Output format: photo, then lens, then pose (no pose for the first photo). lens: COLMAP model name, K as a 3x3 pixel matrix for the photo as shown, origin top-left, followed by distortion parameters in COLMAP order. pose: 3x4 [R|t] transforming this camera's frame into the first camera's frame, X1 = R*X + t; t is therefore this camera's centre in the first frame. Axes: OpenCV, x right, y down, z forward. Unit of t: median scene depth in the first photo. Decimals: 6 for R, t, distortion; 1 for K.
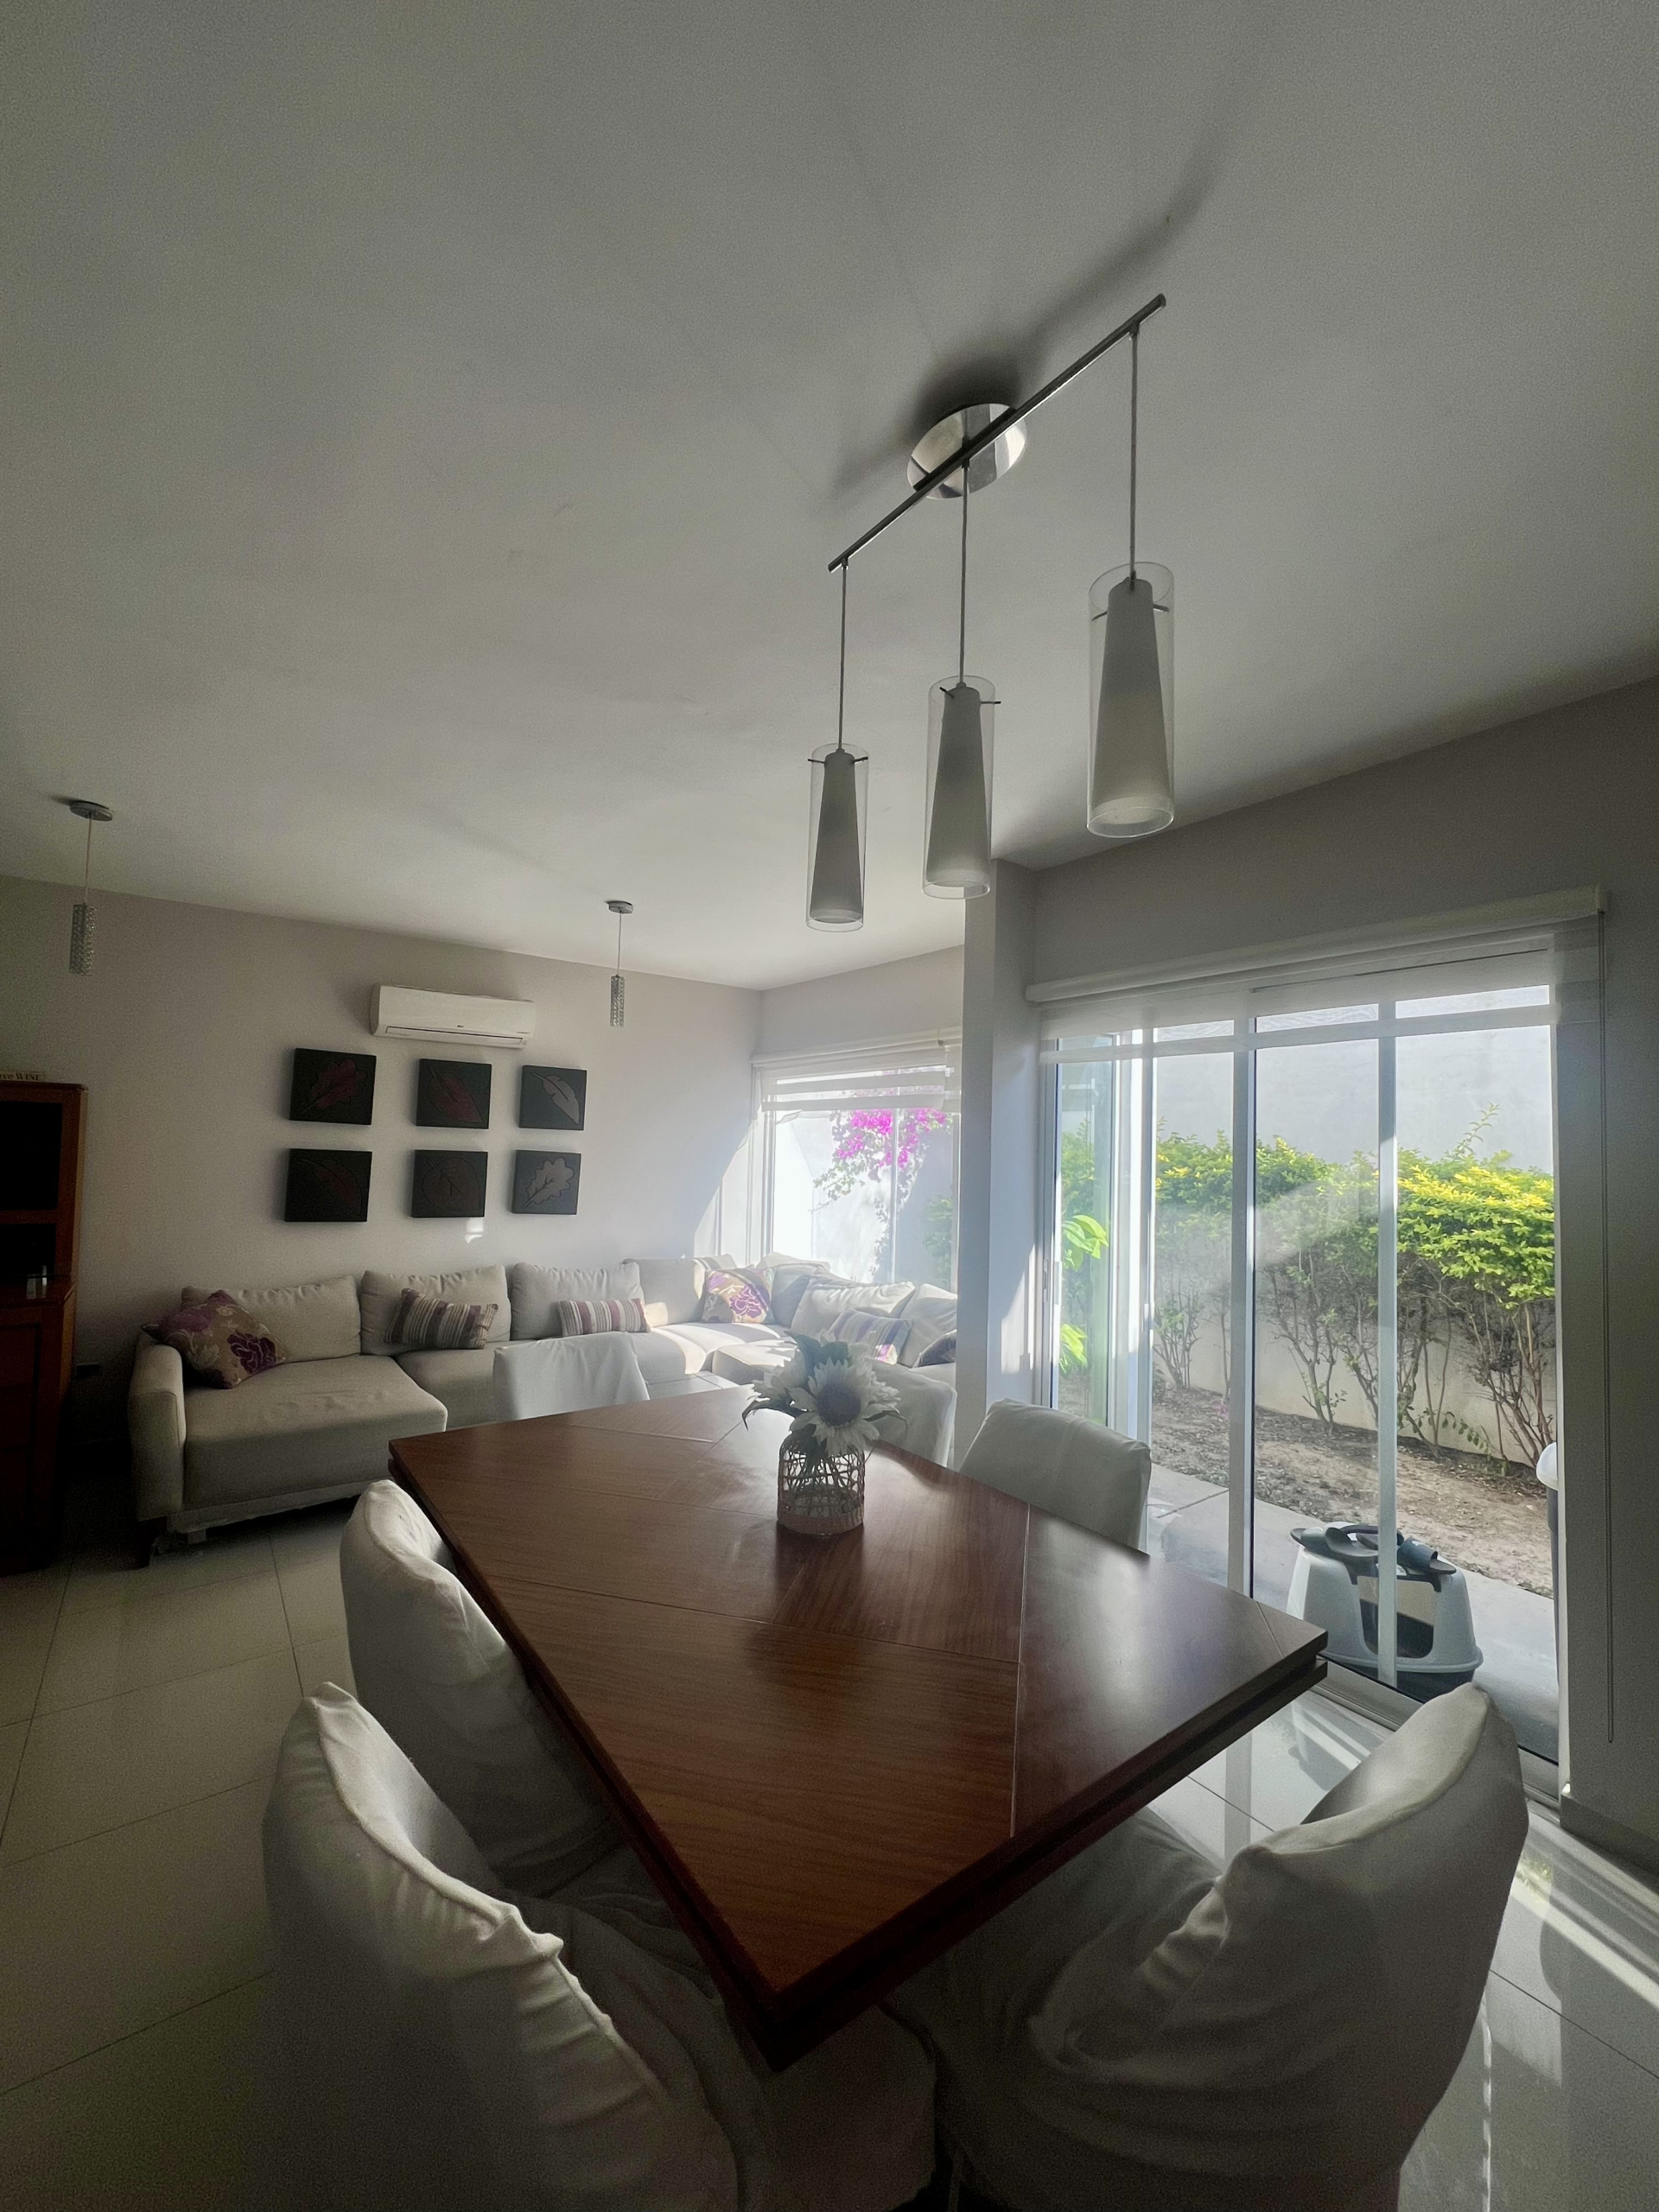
lens RADIAL K [[882.7, 0, 805.8], [0, 882.7, 1101.0], [0, 0, 1]] dist [-0.002568, -0.000164]
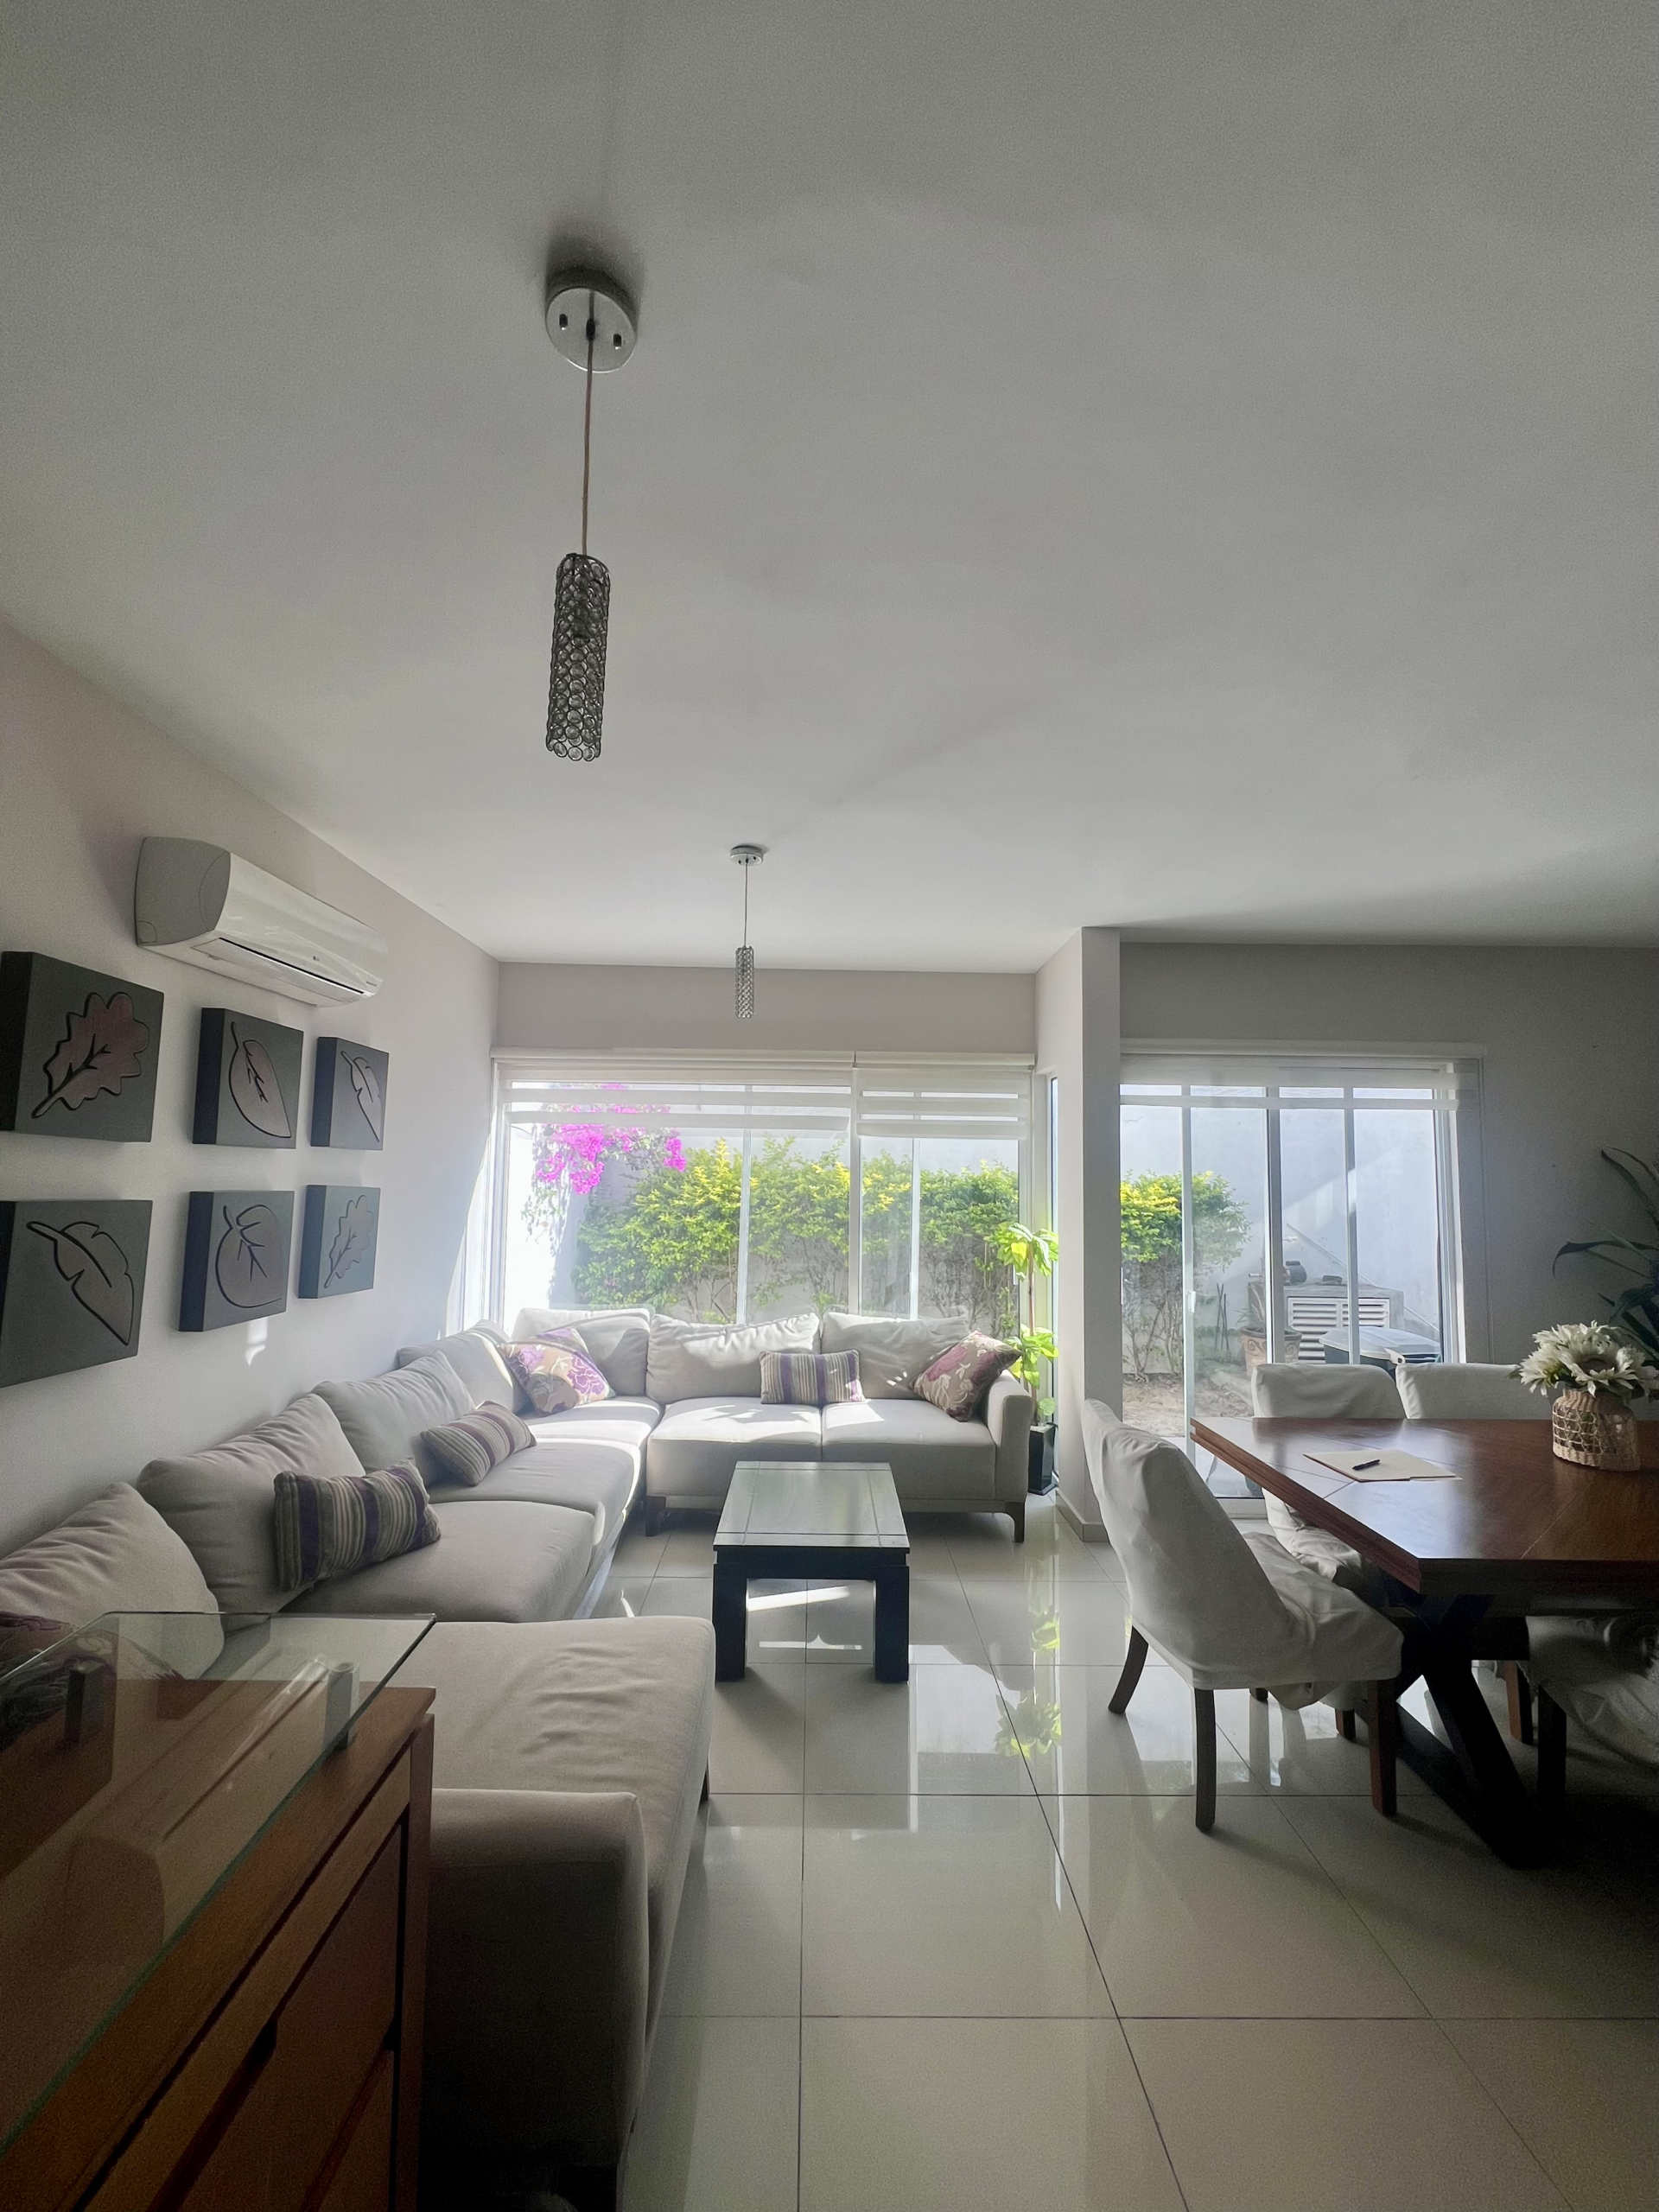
lens RADIAL K [[882.7, 0, 833.0], [0, 882.7, 1104.8], [0, 0, 1]] dist [-0.002568, -0.000164]
pose [[0.564157, 0.049494, 0.824183, -0.885057], [-0.045591, 0.998546, -0.028758, 0.009436], [-0.824408, -0.021351, 0.565593, 0.597873]]
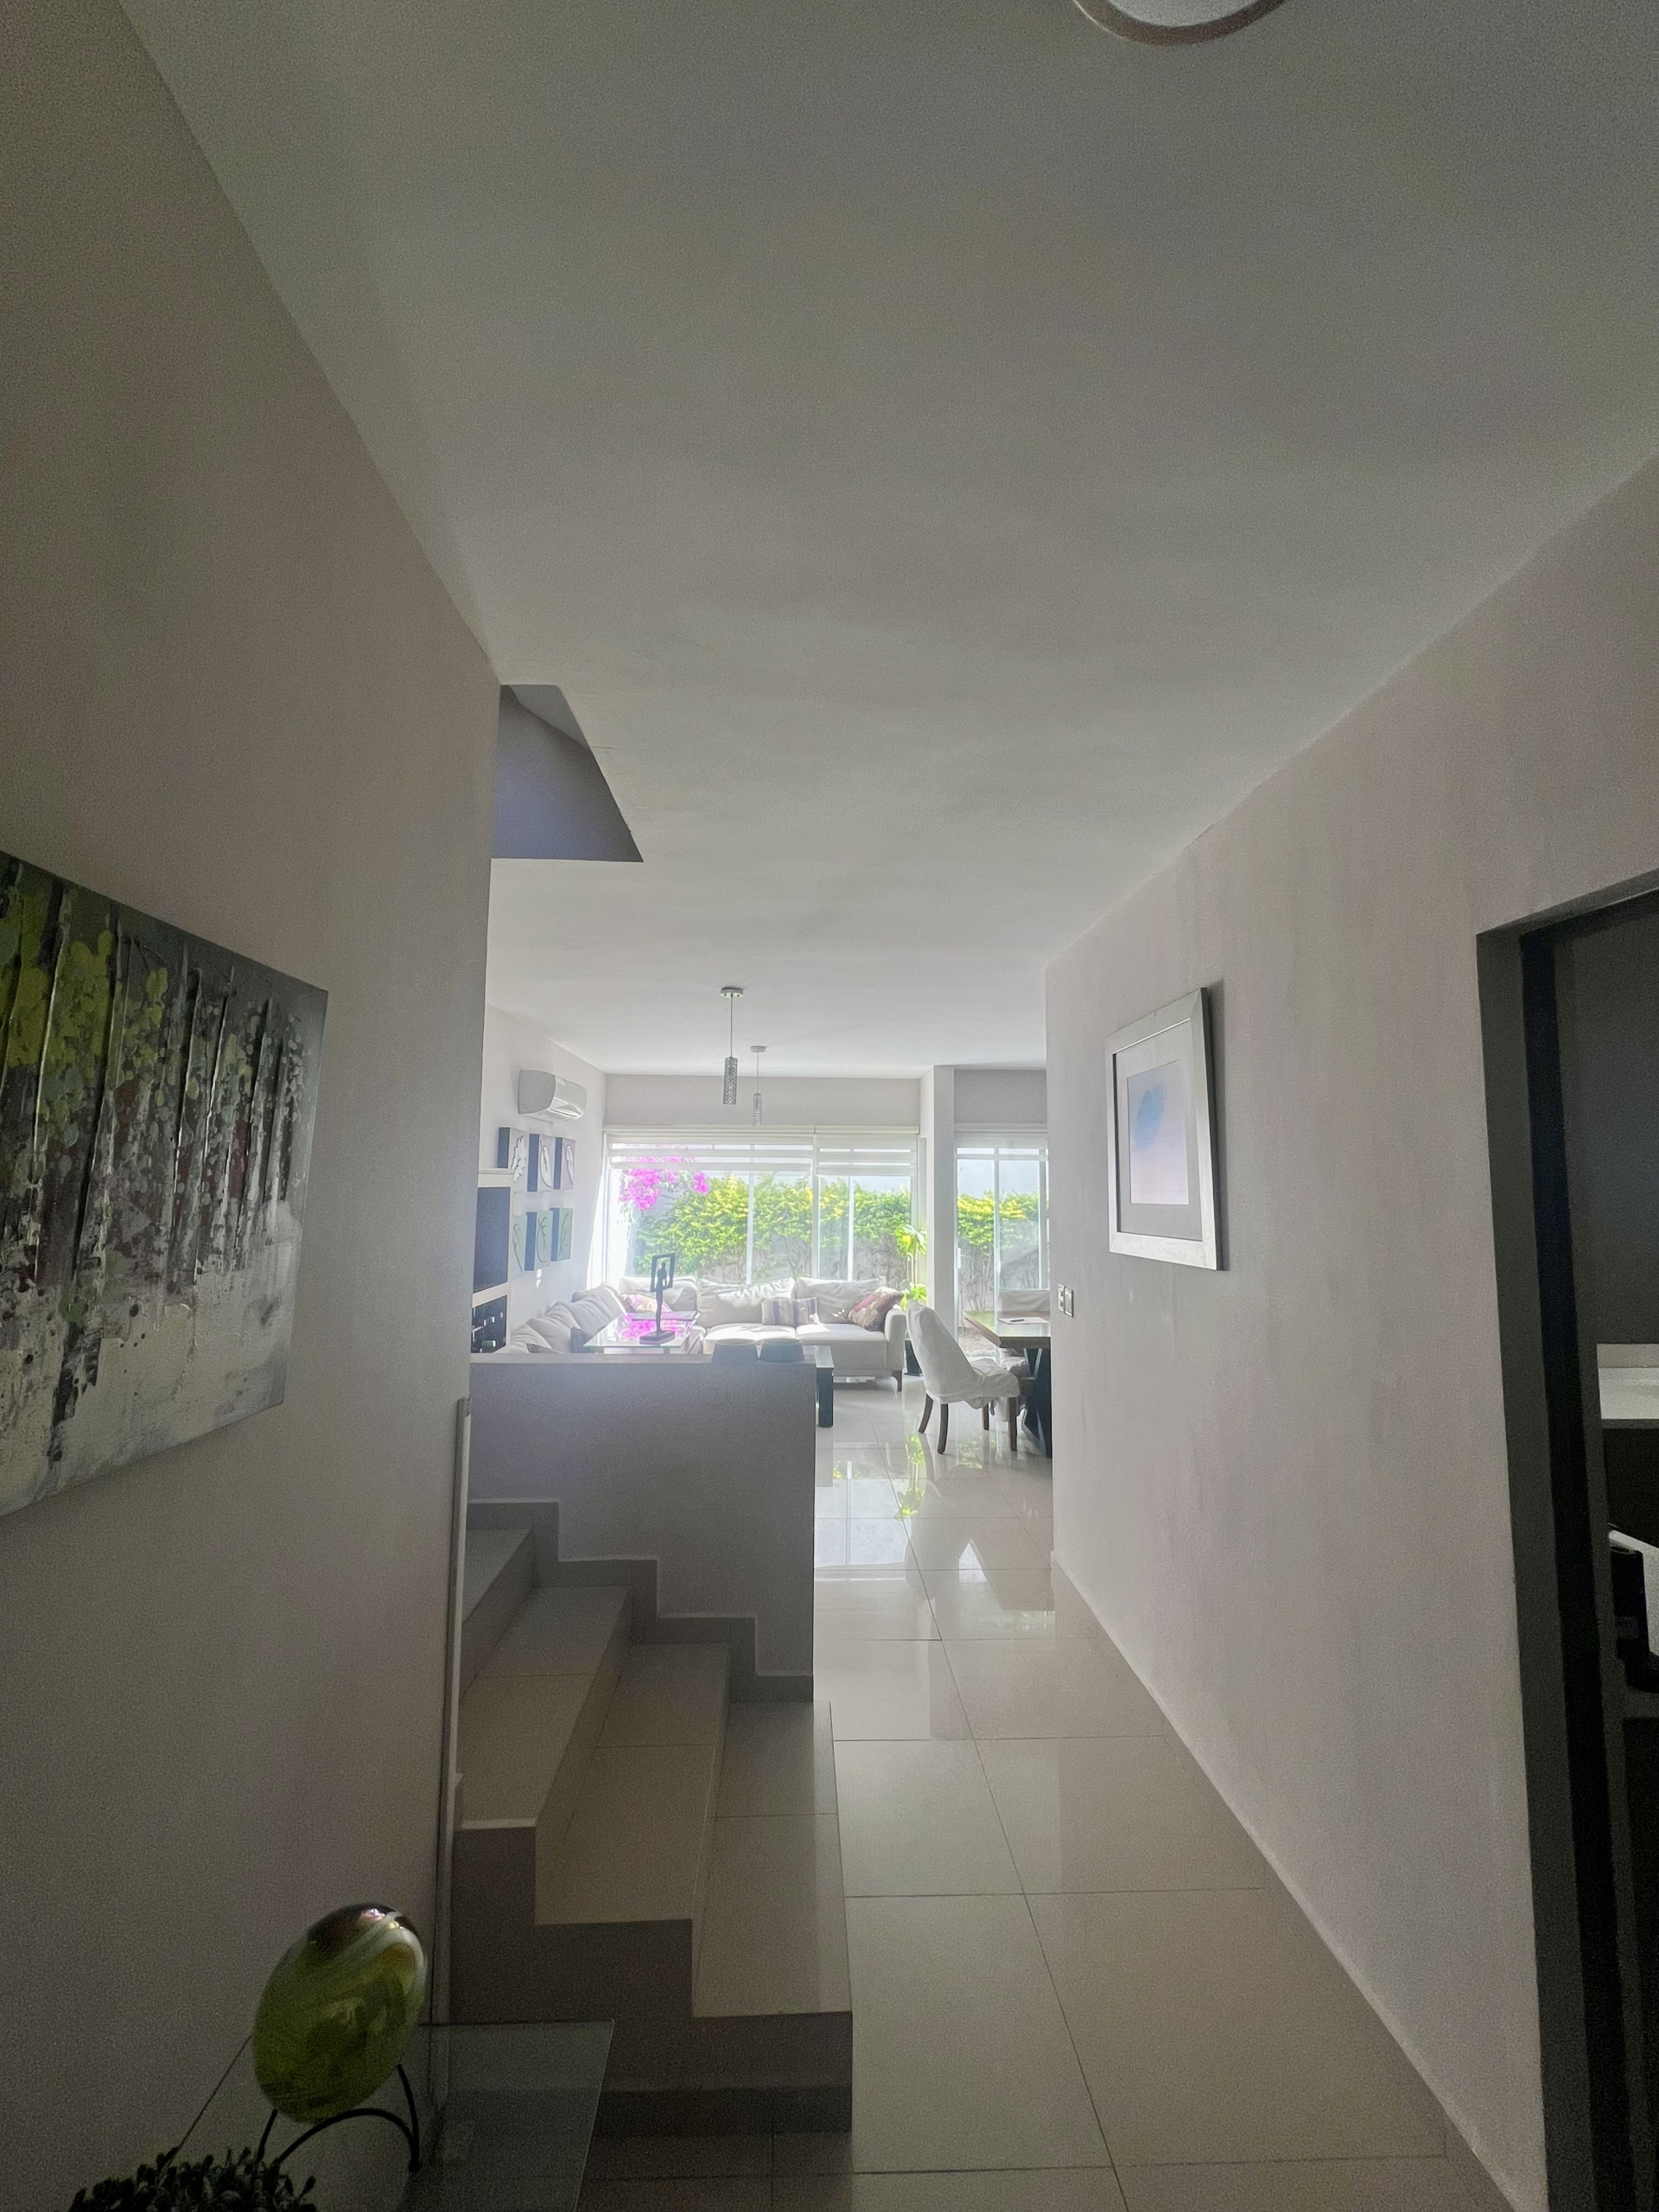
lens RADIAL K [[882.7, 0, 815.8], [0, 882.7, 1109.2], [0, 0, 1]] dist [-0.002568, -0.000164]
pose [[0.561122, 0.050256, 0.826206, -1.647350], [-0.039021, 0.998651, -0.034244, -0.073084], [-0.826813, -0.013024, 0.562327, 0.048105]]
